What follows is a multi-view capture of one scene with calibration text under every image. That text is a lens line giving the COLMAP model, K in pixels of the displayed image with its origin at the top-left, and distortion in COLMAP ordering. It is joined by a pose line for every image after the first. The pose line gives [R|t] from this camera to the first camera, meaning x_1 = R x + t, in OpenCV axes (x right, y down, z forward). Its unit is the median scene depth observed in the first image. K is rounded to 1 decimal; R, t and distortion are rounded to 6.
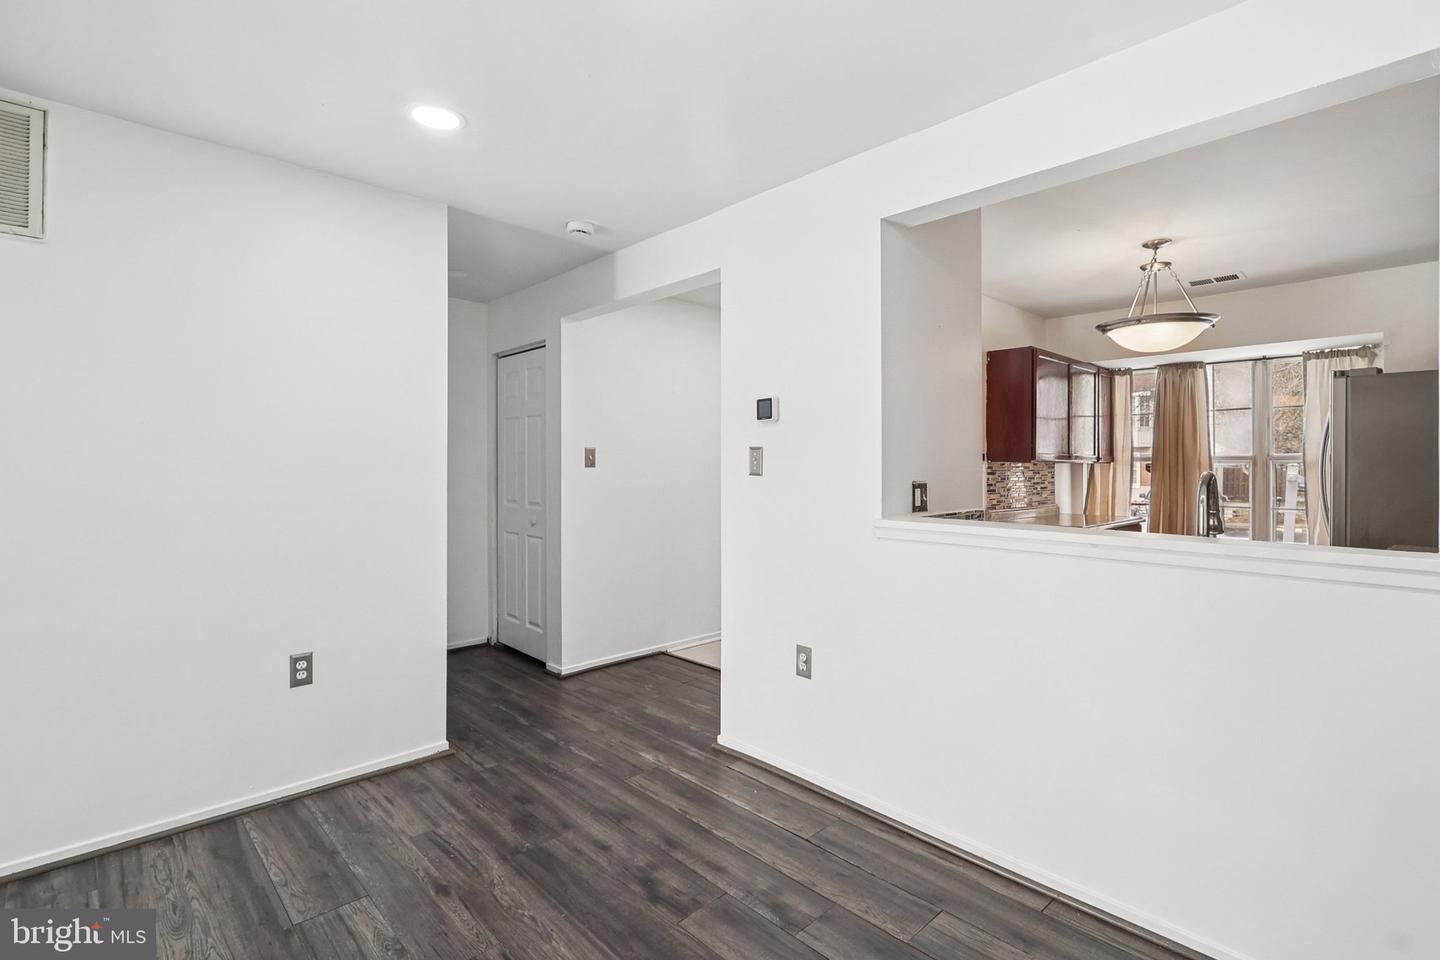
lens RADIAL K [[677.4, 0, 697.8], [0, 677.4, 460.1], [0, 0, 1]] dist [0.002353, -0.007637]
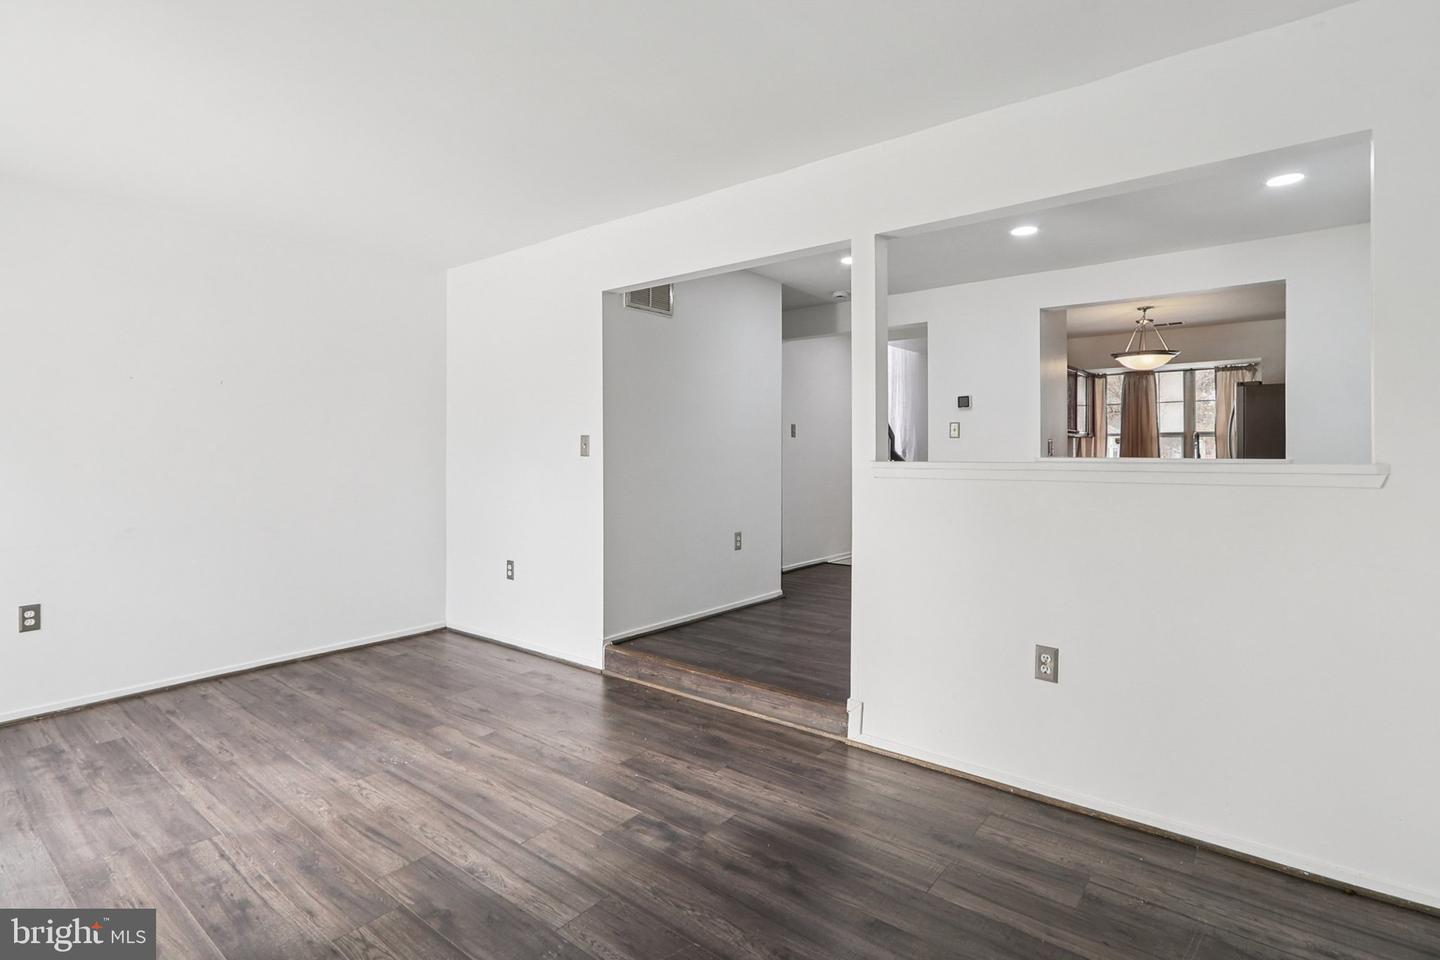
lens RADIAL K [[706.4, 0, 706.3], [0, 706.4, 463.6], [0, 0, 1]] dist [-0.000672, -0.000738]
pose [[0.991269, -0.002863, 0.131824, -0.528825], [-0.000404, 0.999694, 0.024750, 0.028223], [-0.131855, -0.024587, 0.990964, -0.513234]]
